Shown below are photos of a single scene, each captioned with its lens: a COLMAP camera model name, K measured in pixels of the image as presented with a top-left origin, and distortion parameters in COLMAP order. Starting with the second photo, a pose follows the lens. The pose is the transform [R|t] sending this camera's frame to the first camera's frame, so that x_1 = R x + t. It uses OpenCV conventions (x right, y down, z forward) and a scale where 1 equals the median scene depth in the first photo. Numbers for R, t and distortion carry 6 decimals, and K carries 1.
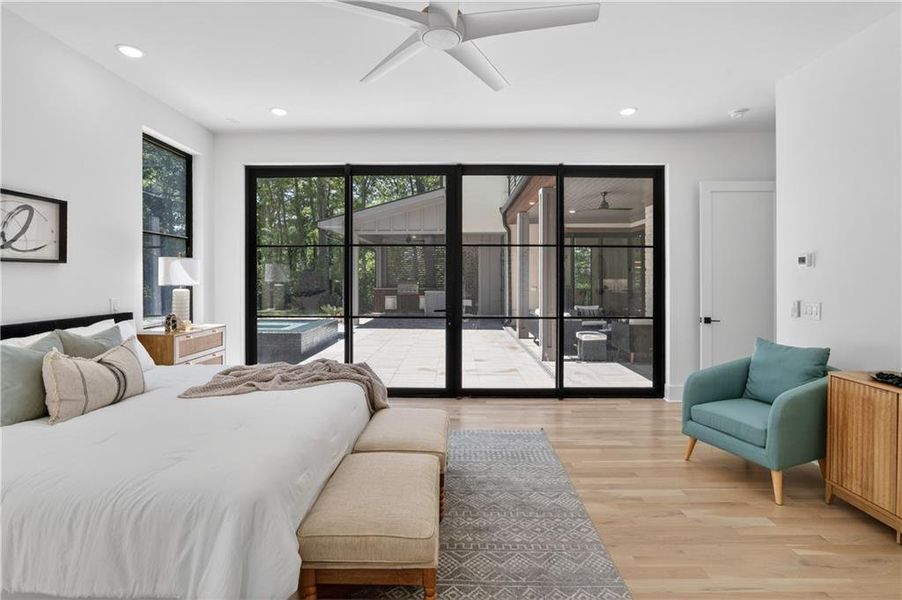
lens RADIAL K [[426.8, 0, 456.2], [0, 426.8, 279.9], [0, 0, 1]] dist [-0.019736, 0.003753]
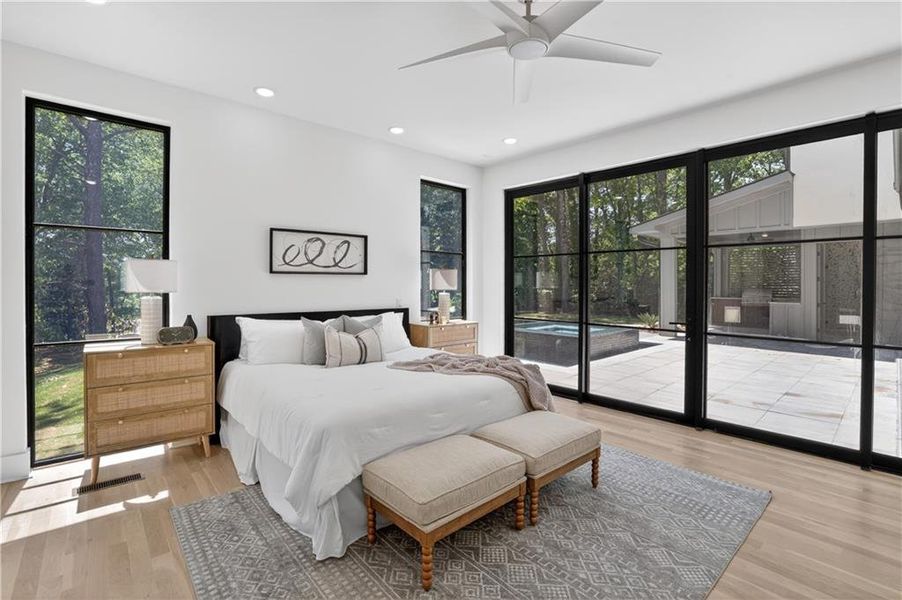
lens RADIAL K [[426.8, 0, 459.8], [0, 426.8, 288.4], [0, 0, 1]] dist [-0.019736, 0.003753]
pose [[0.683119, 0.010577, -0.730230, 0.456710], [-0.007101, 0.999944, 0.007841, -0.002710], [0.730272, -0.000171, 0.683156, 0.143161]]
